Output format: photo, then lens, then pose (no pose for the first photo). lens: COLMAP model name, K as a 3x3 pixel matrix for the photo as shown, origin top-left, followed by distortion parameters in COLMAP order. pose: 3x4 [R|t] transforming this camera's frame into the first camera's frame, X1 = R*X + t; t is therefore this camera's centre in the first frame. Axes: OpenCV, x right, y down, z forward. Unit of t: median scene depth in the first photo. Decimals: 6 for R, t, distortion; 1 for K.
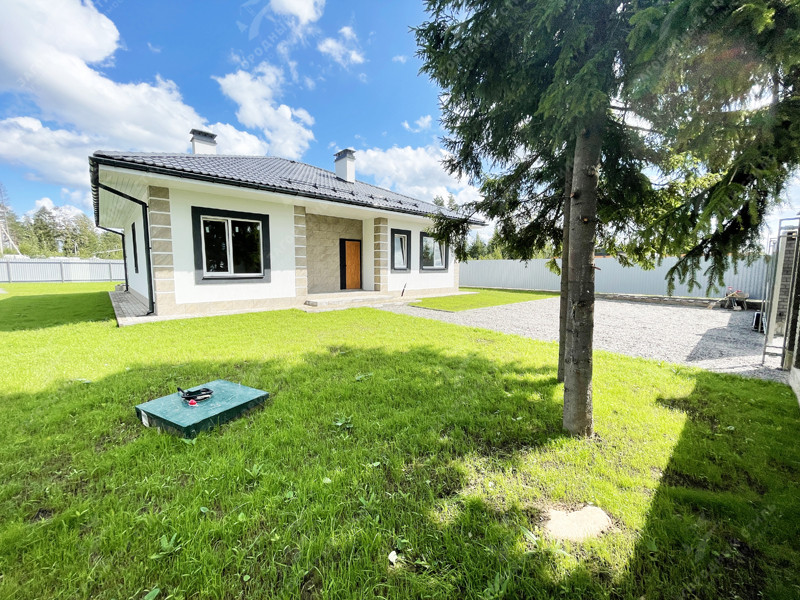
lens RADIAL K [[324.1, 0, 400.0], [0, 324.1, 300.0], [0, 0, 1]] dist [-0.002718, -0.000257]
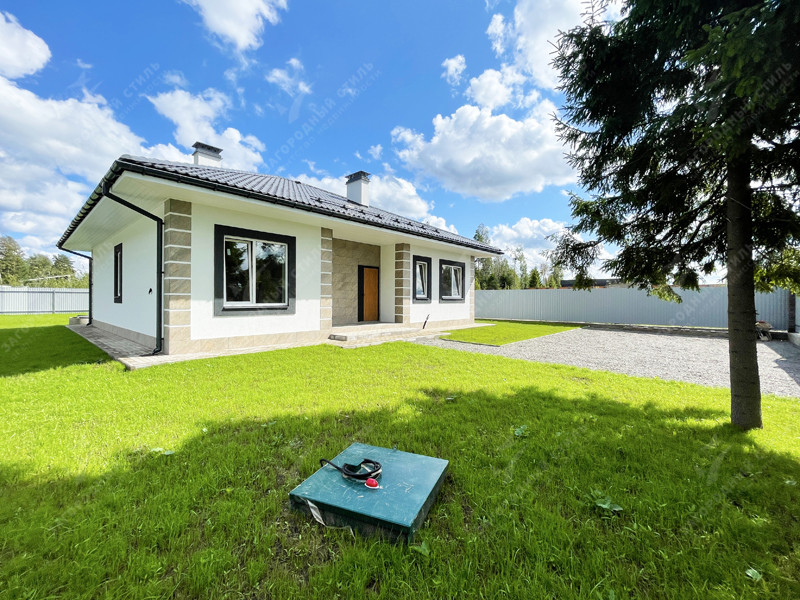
lens RADIAL K [[338.0, 0, 384.2], [0, 338.0, 299.1], [0, 0, 1]] dist [-0.000037, 0.000038]
pose [[0.994460, 0.003204, 0.105065, -0.248439], [0.006808, 0.995473, -0.094797, -0.005854], [-0.104893, 0.094987, 0.989937, 0.077016]]
